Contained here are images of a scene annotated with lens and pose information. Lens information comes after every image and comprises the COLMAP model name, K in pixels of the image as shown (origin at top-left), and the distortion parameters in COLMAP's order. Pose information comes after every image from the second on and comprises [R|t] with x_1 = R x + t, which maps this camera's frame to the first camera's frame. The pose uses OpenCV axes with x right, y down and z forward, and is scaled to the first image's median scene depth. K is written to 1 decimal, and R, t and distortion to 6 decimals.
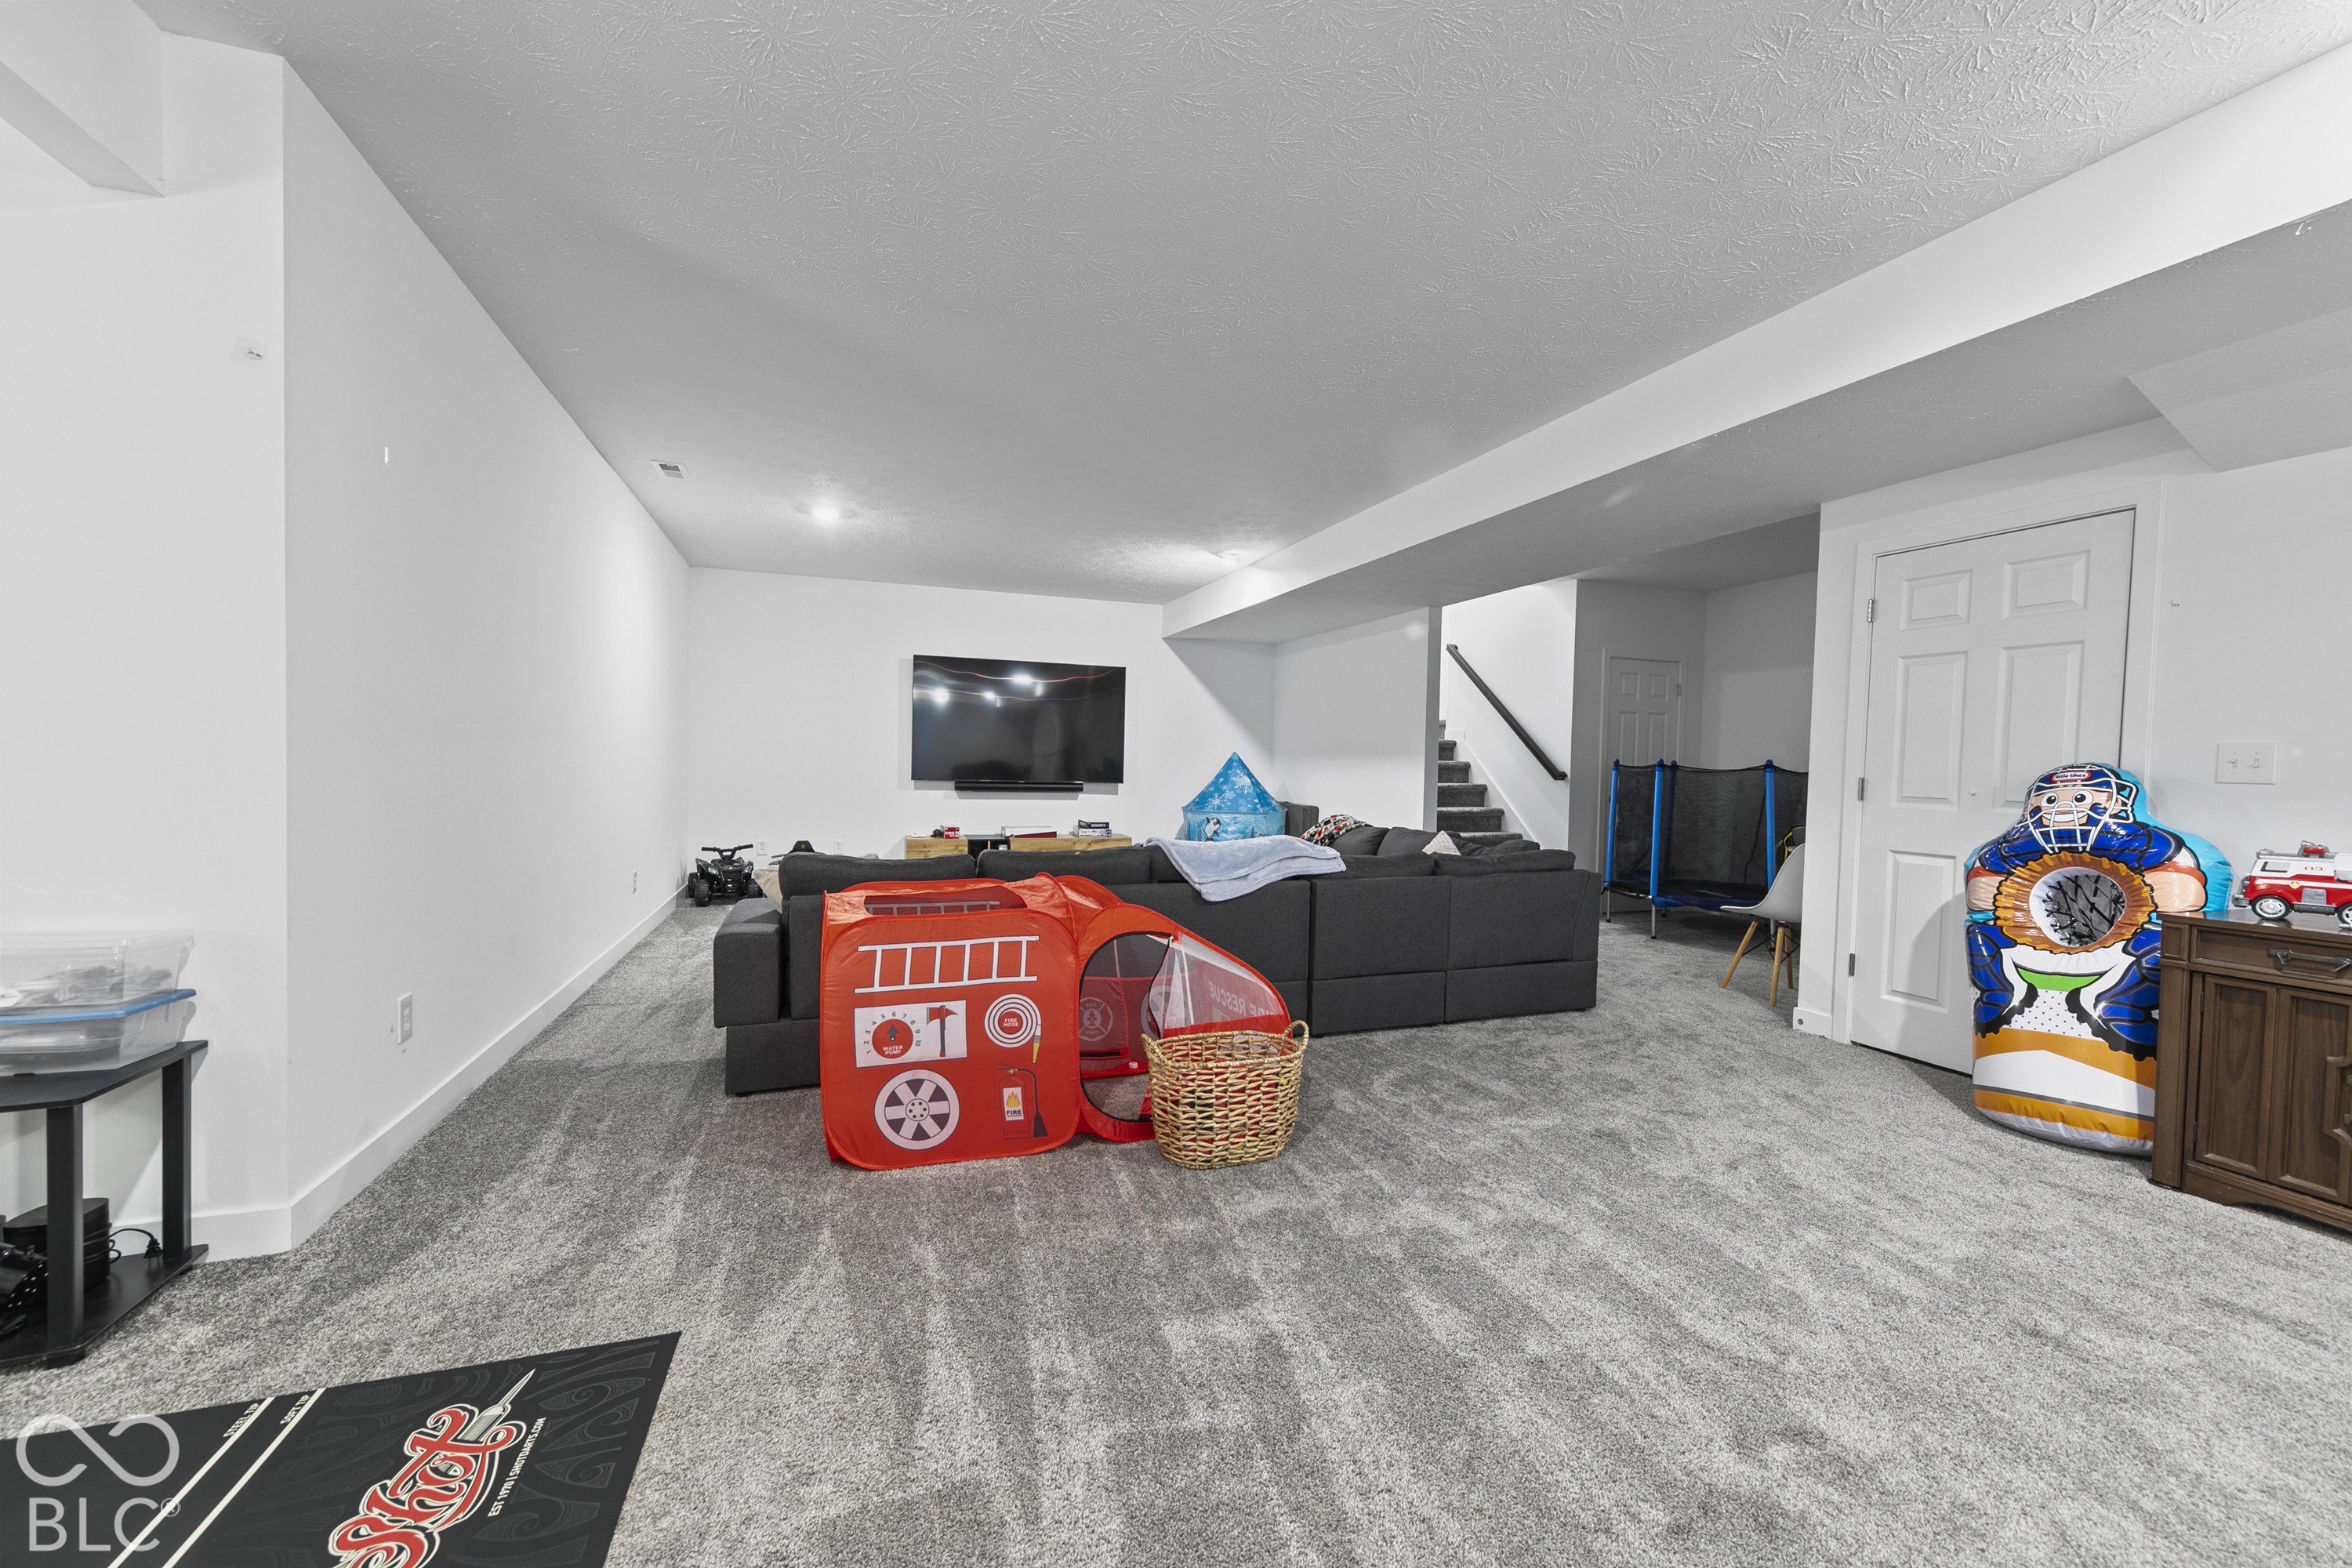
lens RADIAL K [[915.9, 0, 1178.5], [0, 915.9, 788.7], [0, 0, 1]] dist [-0.002362, 0.000850]
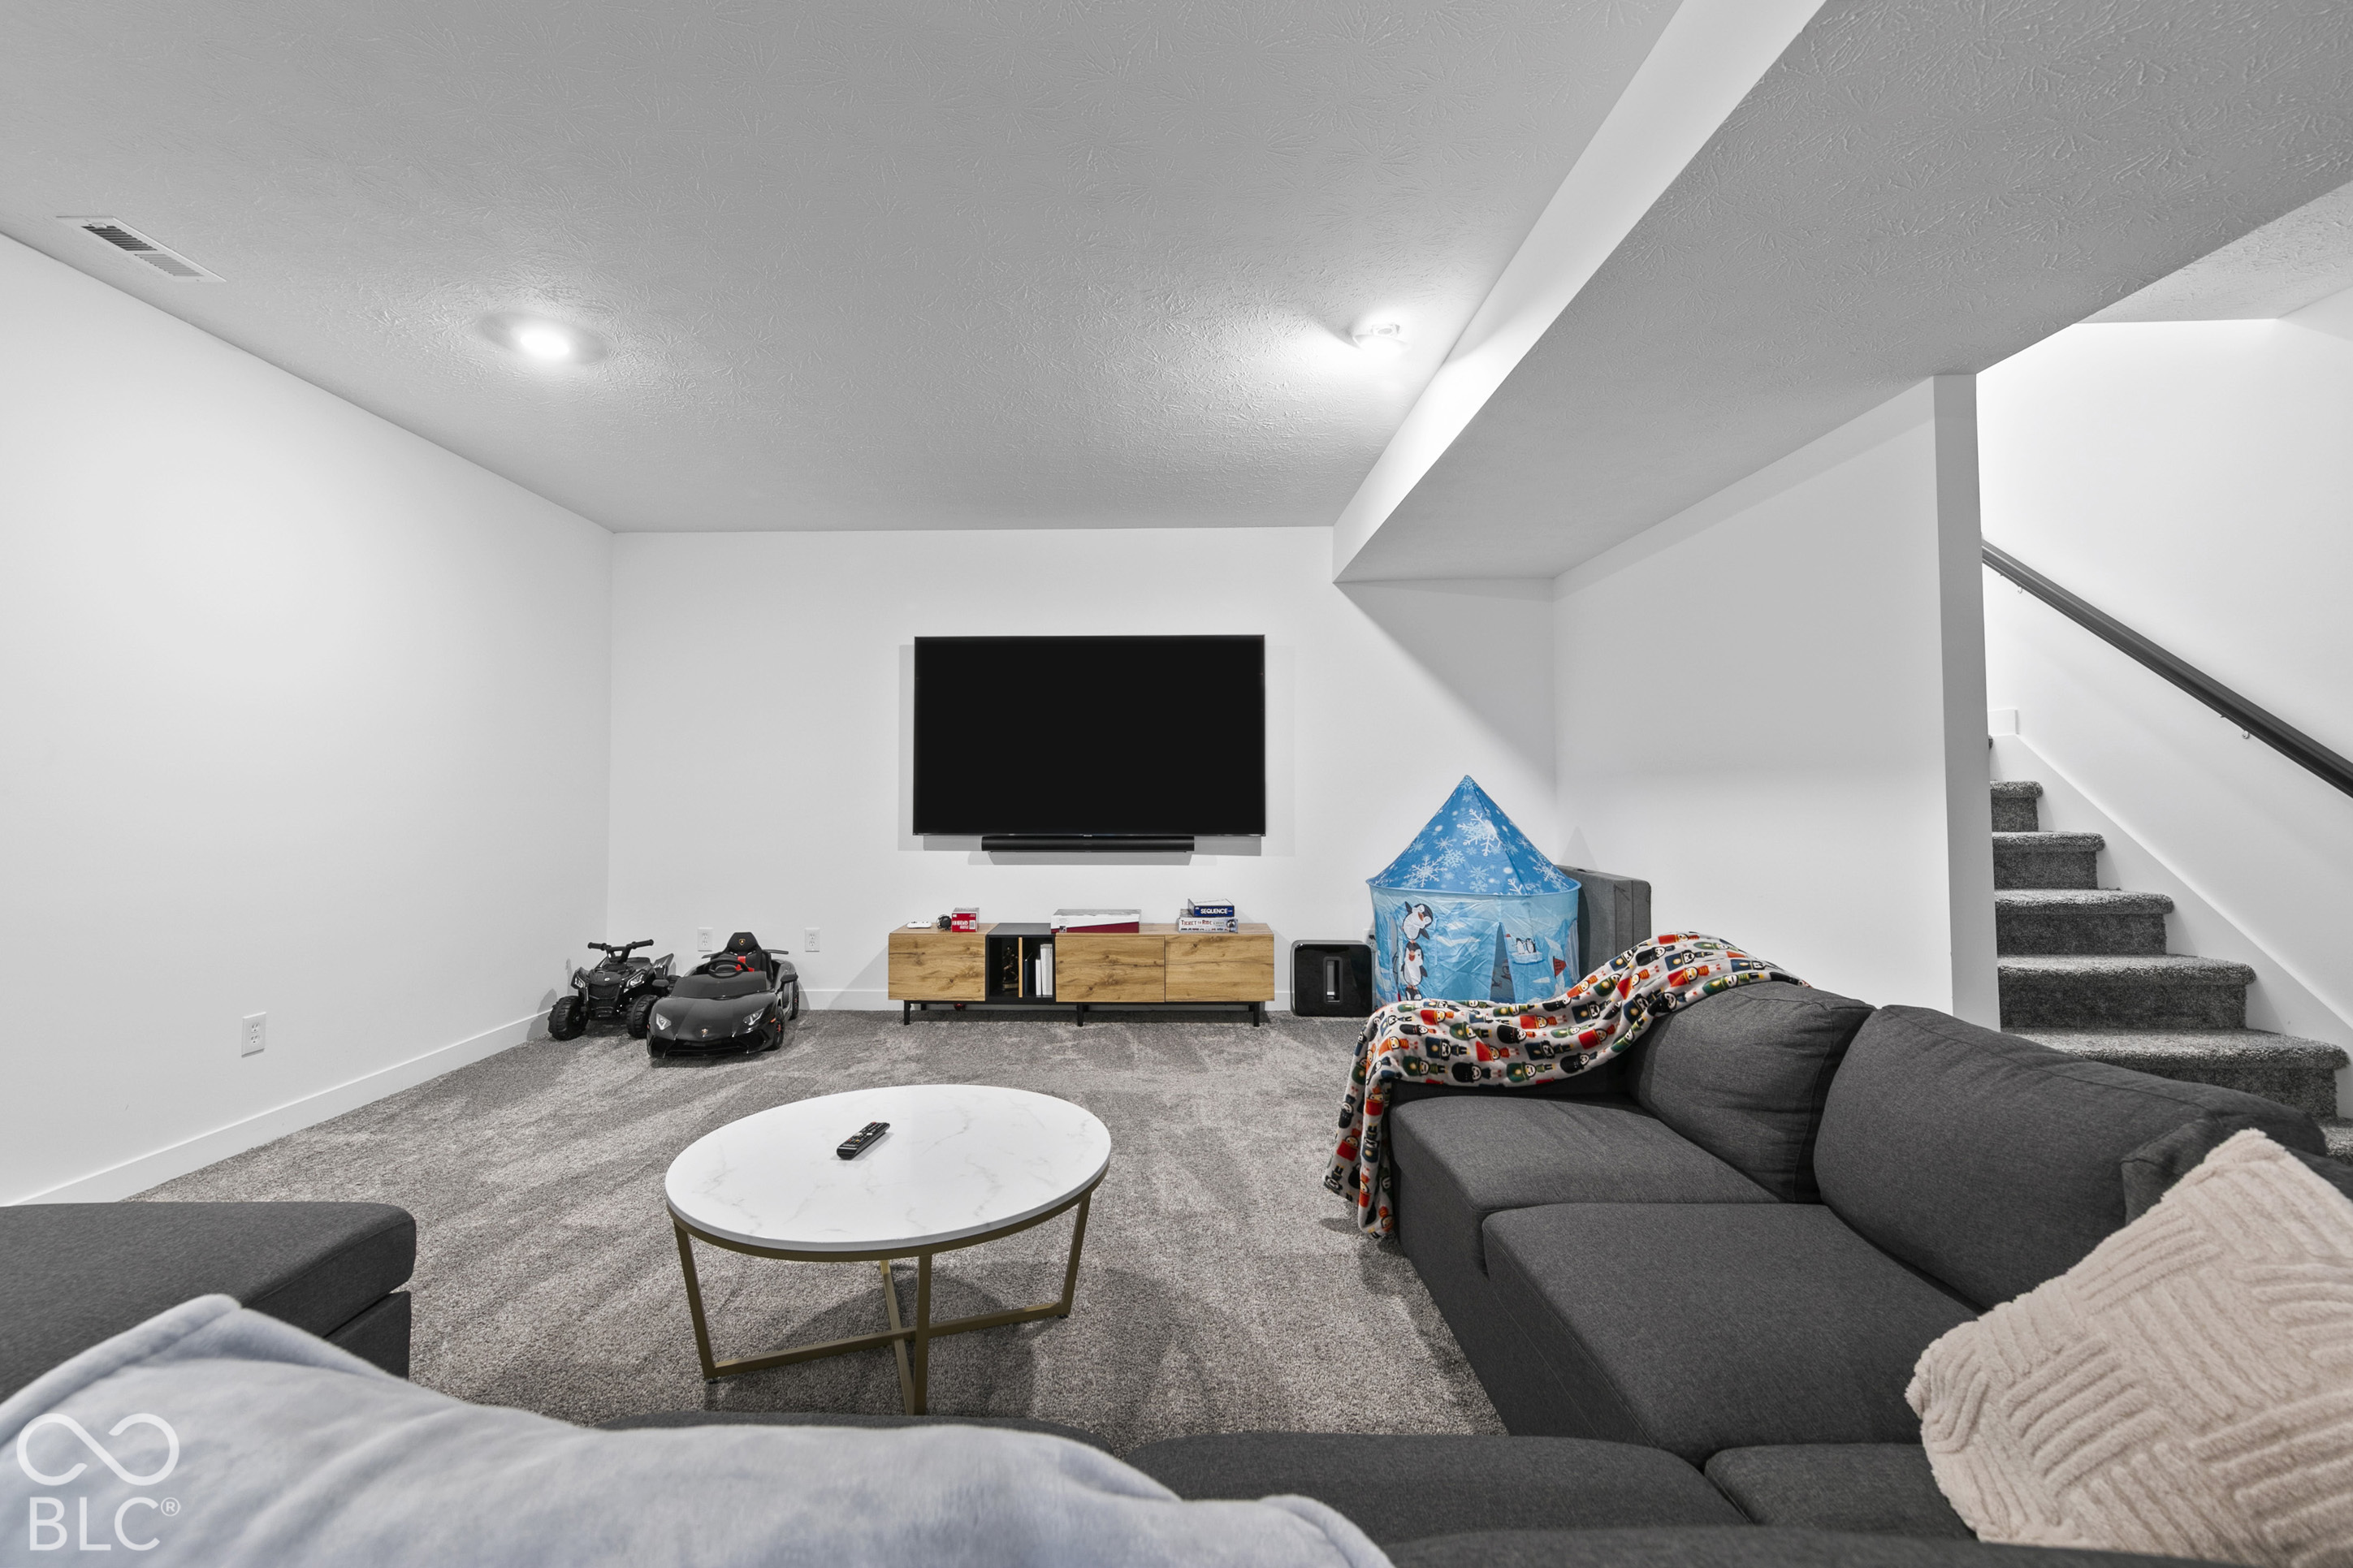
lens RADIAL K [[916.1, 0, 1159.9], [0, 916.1, 770.3], [0, 0, 1]] dist [-0.002362, 0.000850]
pose [[0.931068, -0.032830, -0.363365, 0.092130], [0.010444, 0.997933, -0.063401, -0.011740], [0.364695, 0.055236, 0.929487, 0.466417]]
